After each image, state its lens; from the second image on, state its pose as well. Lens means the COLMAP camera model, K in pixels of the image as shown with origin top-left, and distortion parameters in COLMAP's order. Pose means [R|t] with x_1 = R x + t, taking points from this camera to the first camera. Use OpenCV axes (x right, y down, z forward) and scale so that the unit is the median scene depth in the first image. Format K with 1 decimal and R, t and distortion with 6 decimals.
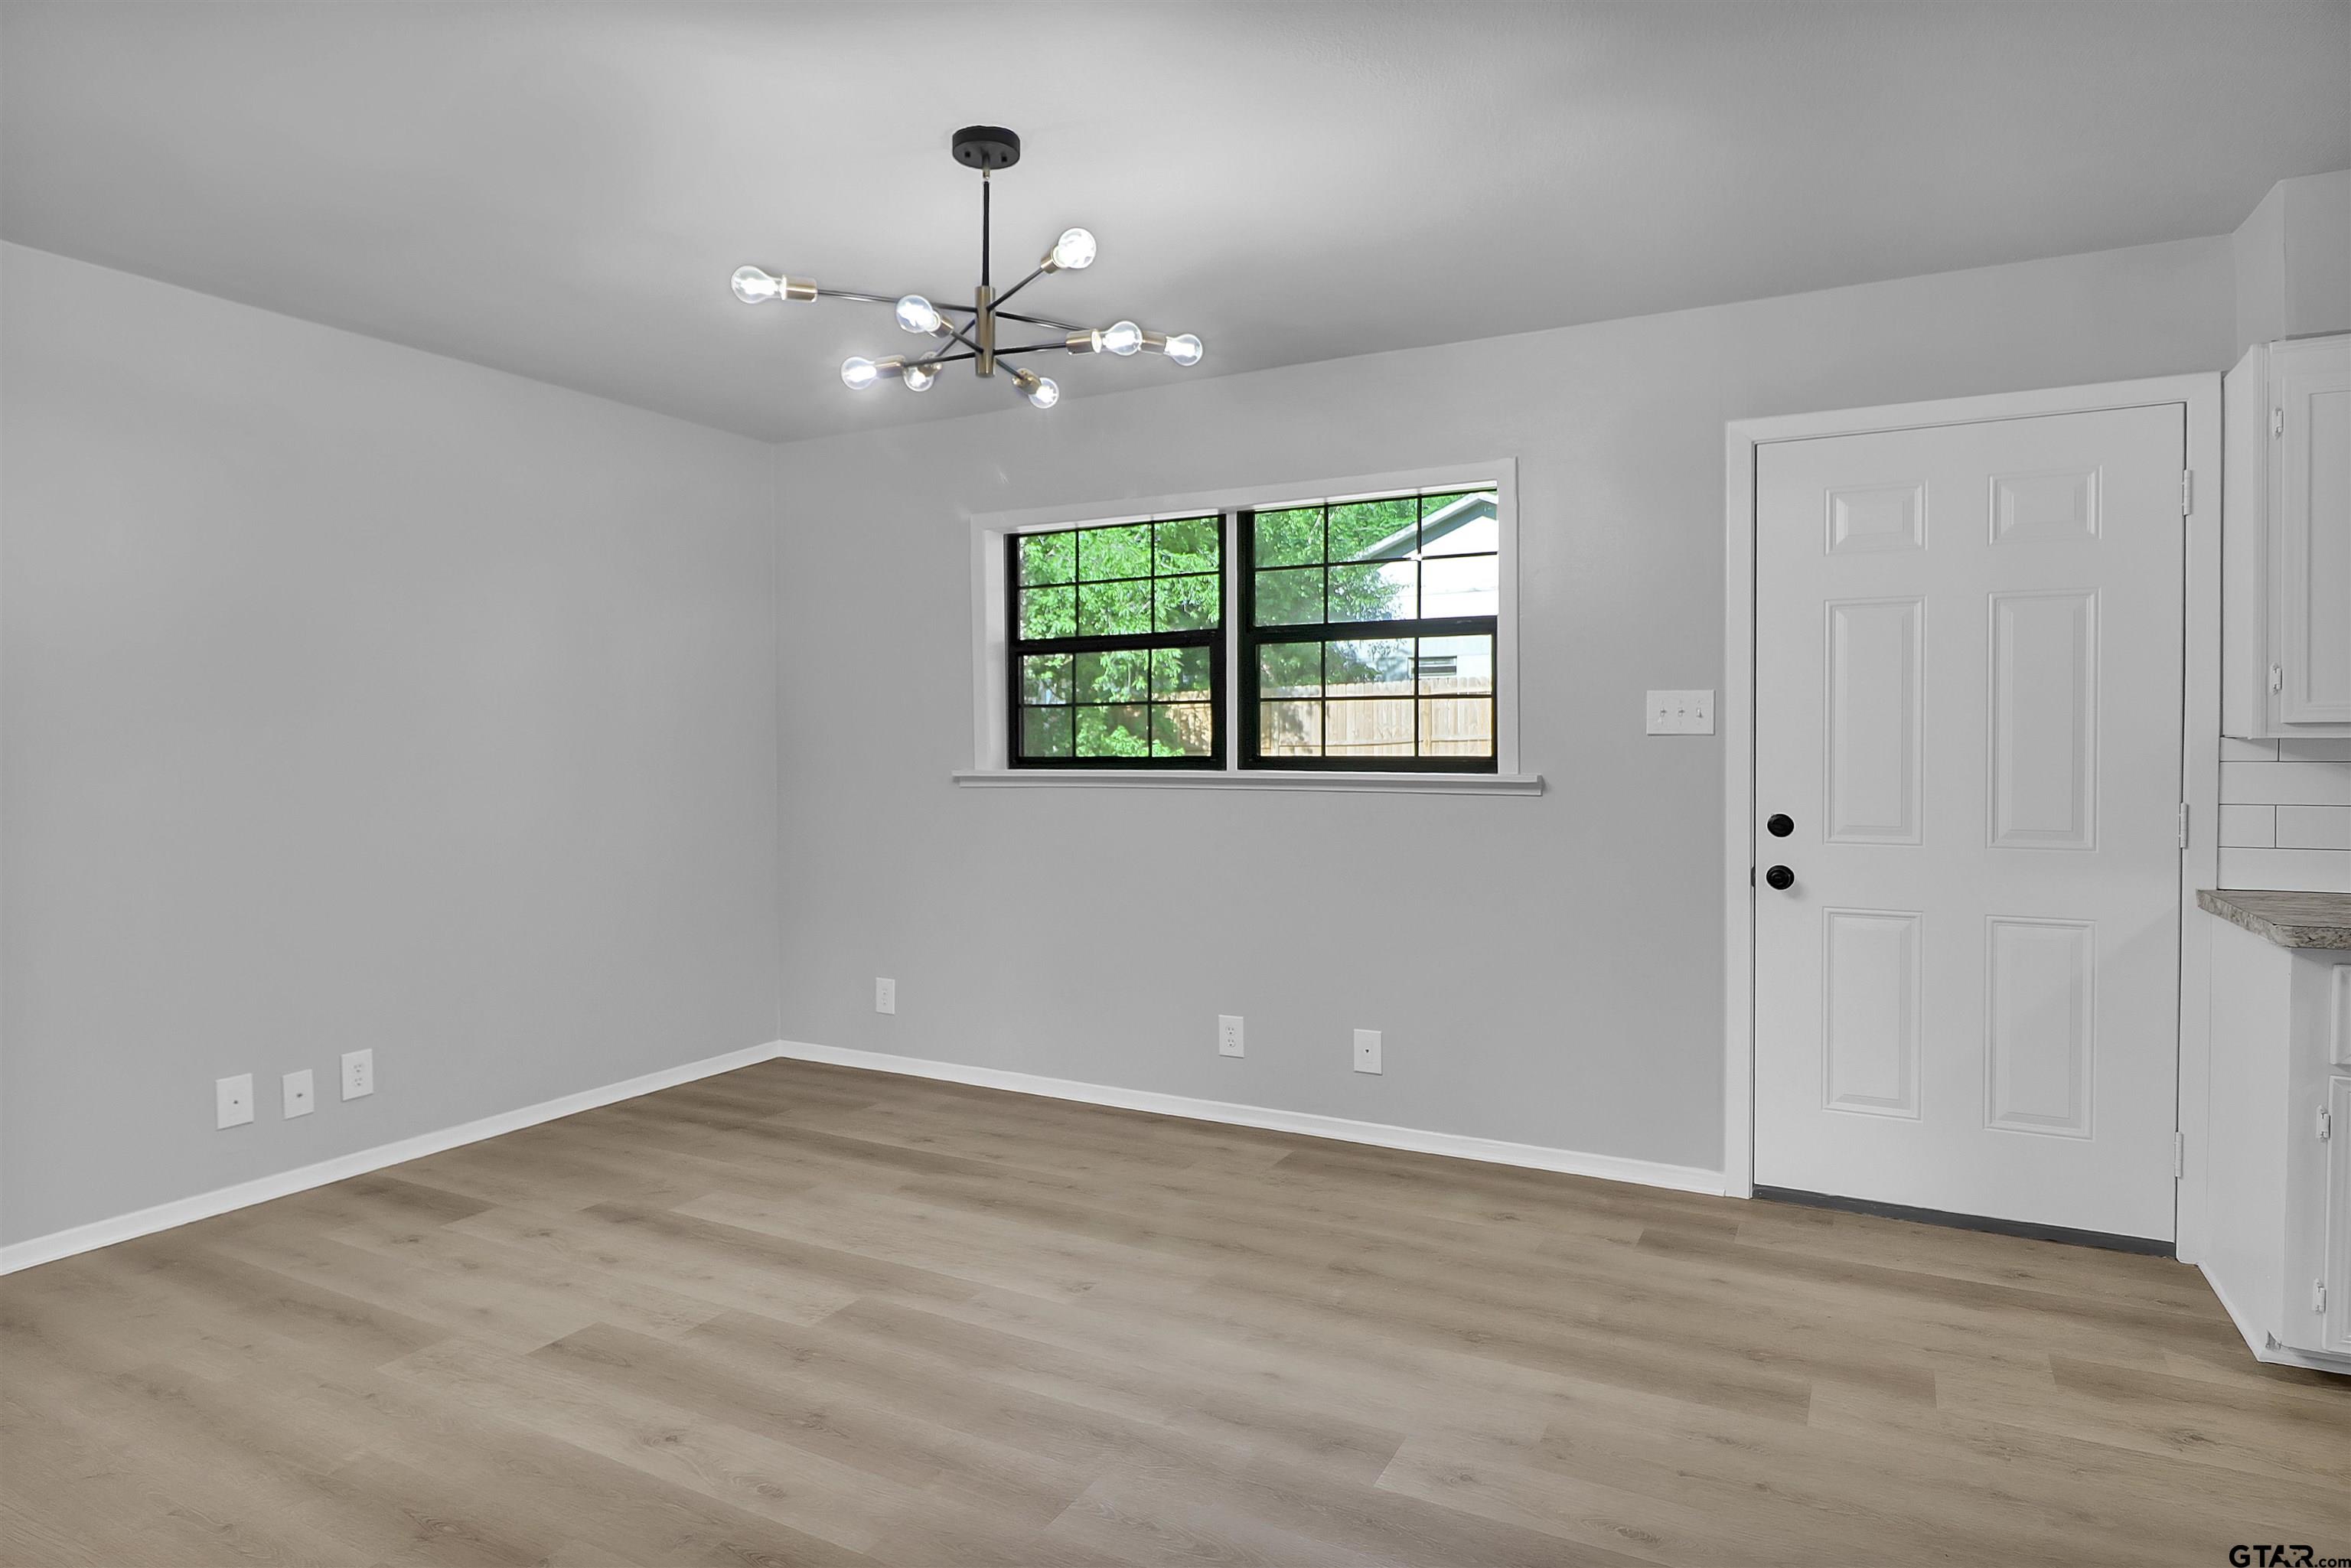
lens RADIAL K [[1328.9, 0, 1171.3], [0, 1328.9, 756.0], [0, 0, 1]] dist [0.000252, -0.000161]
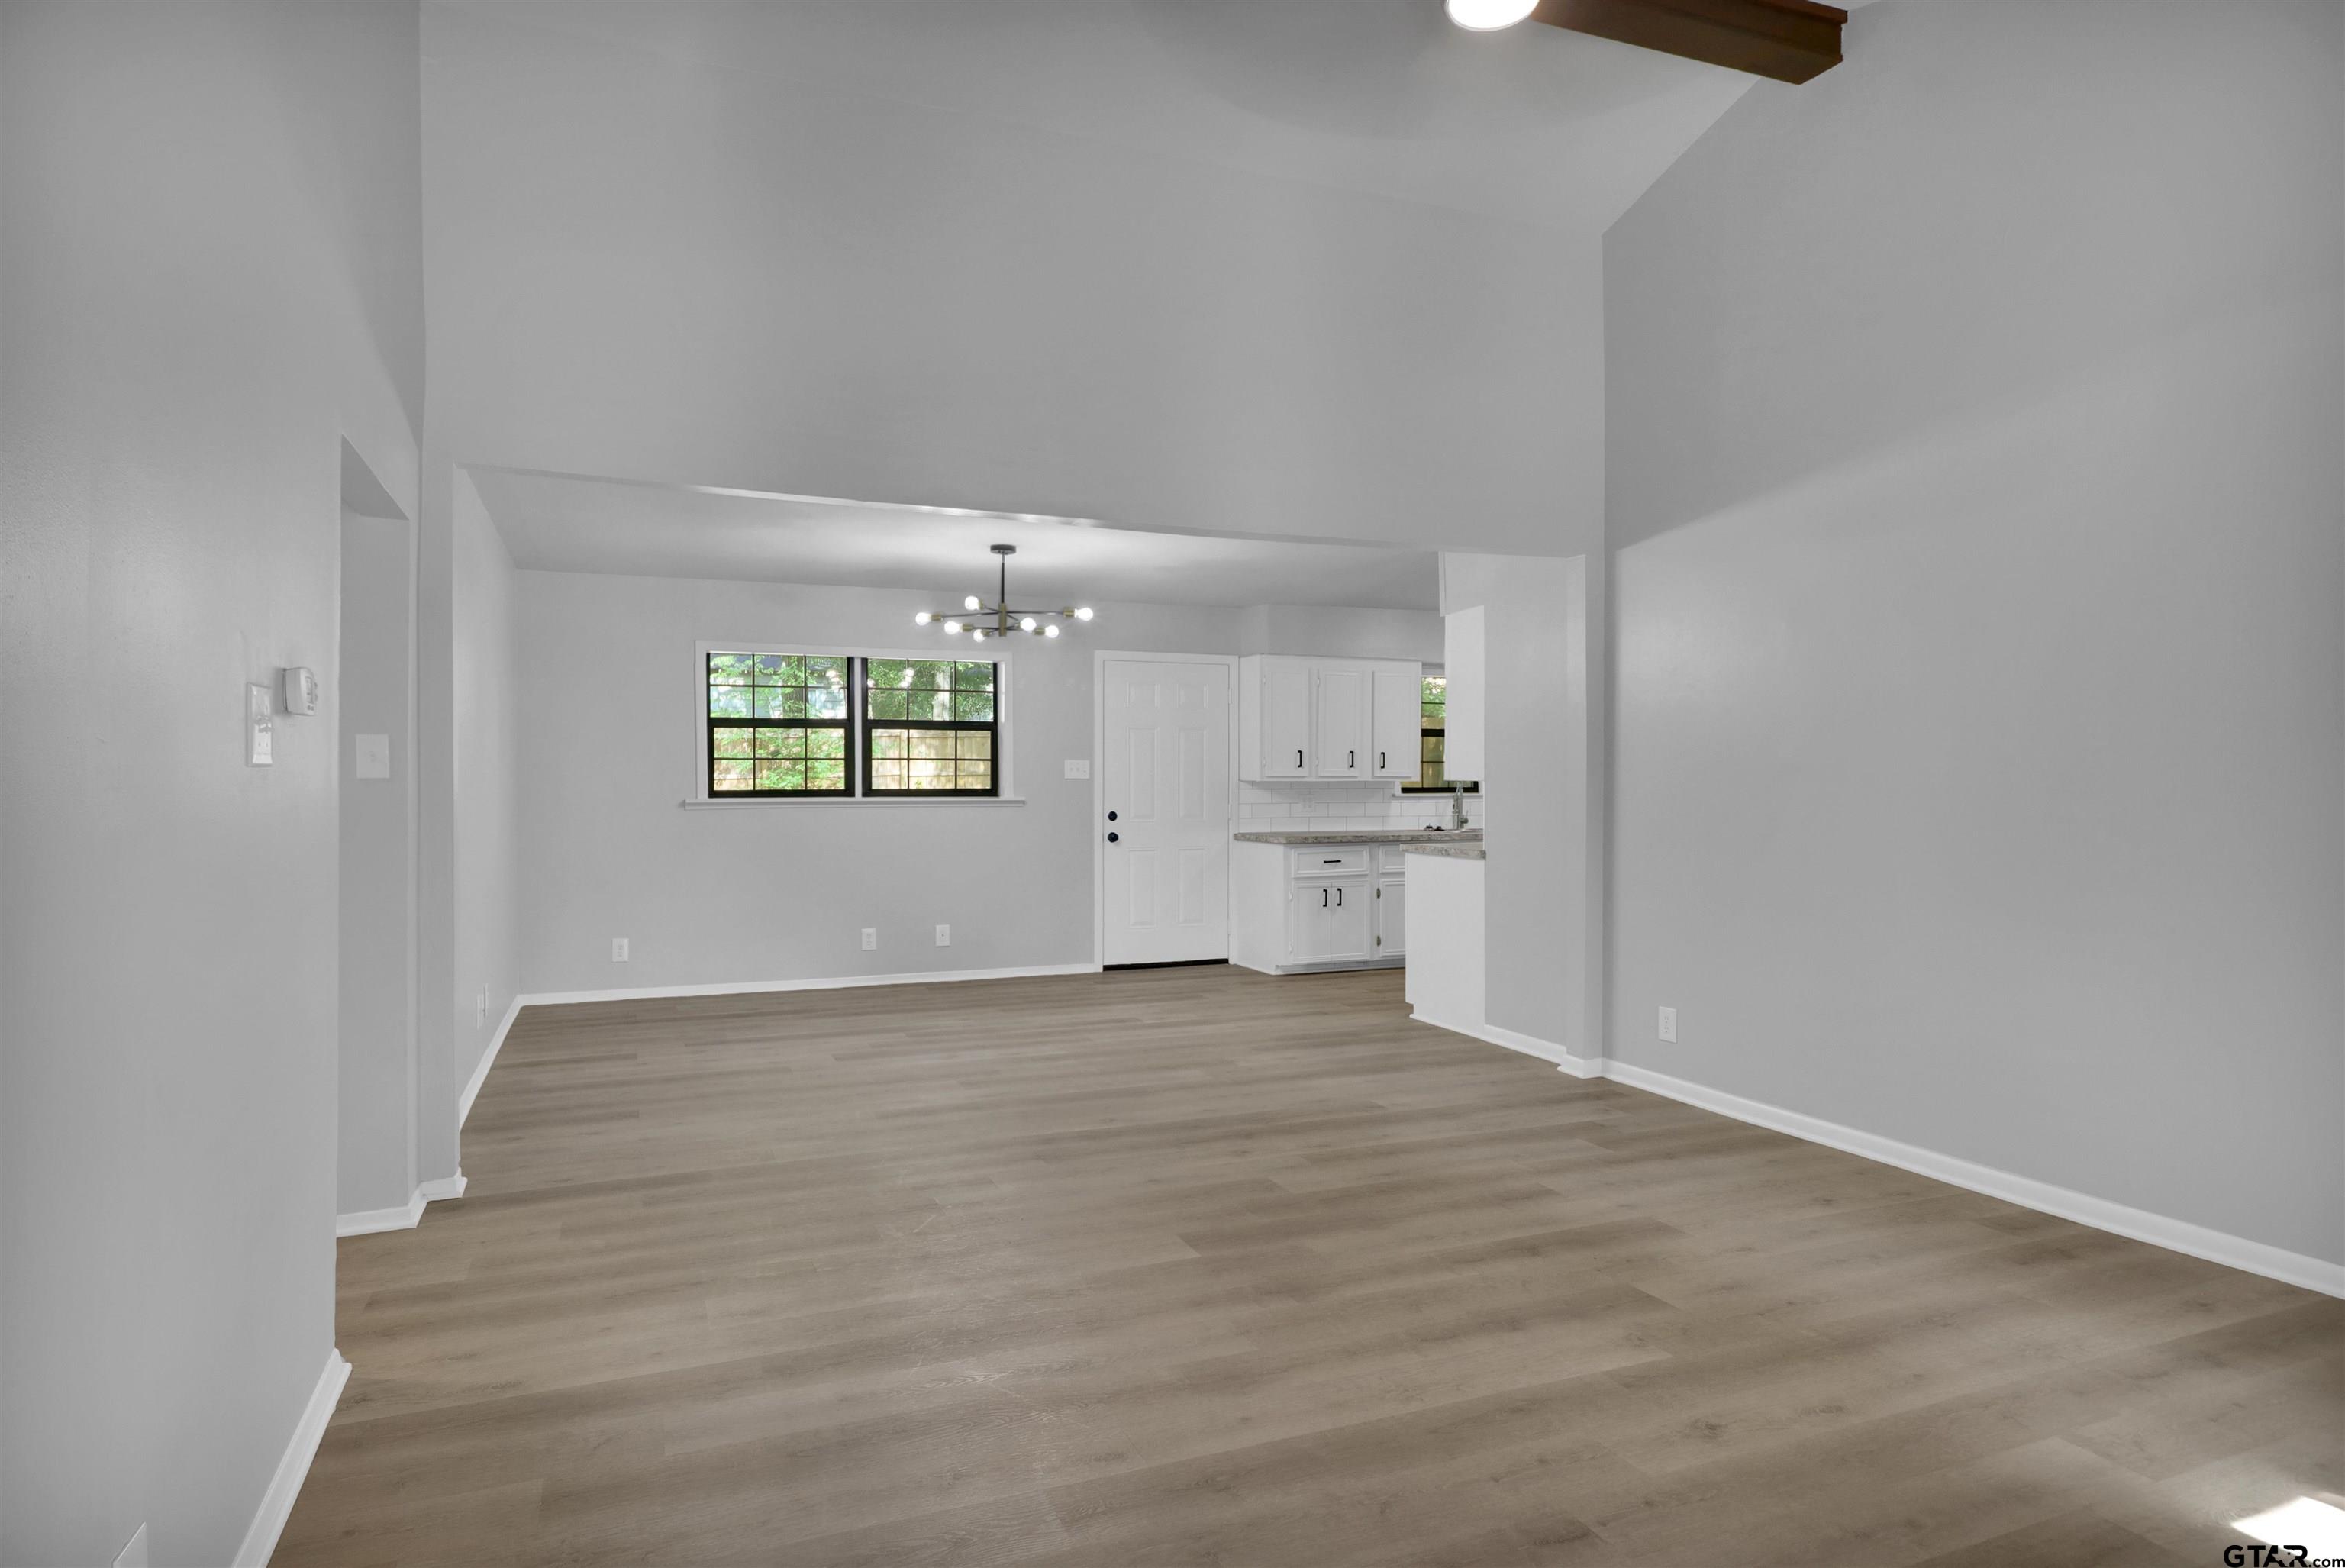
lens RADIAL K [[1300.1, 0, 1172.5], [0, 1300.1, 784.0], [0, 0, 1]] dist [0.016605, -0.000016]
pose [[0.623550, 0.000958, 0.781783, -1.265687], [0.006671, 0.999956, -0.006547, 0.008485], [-0.781755, 0.009297, 0.623516, -0.547771]]
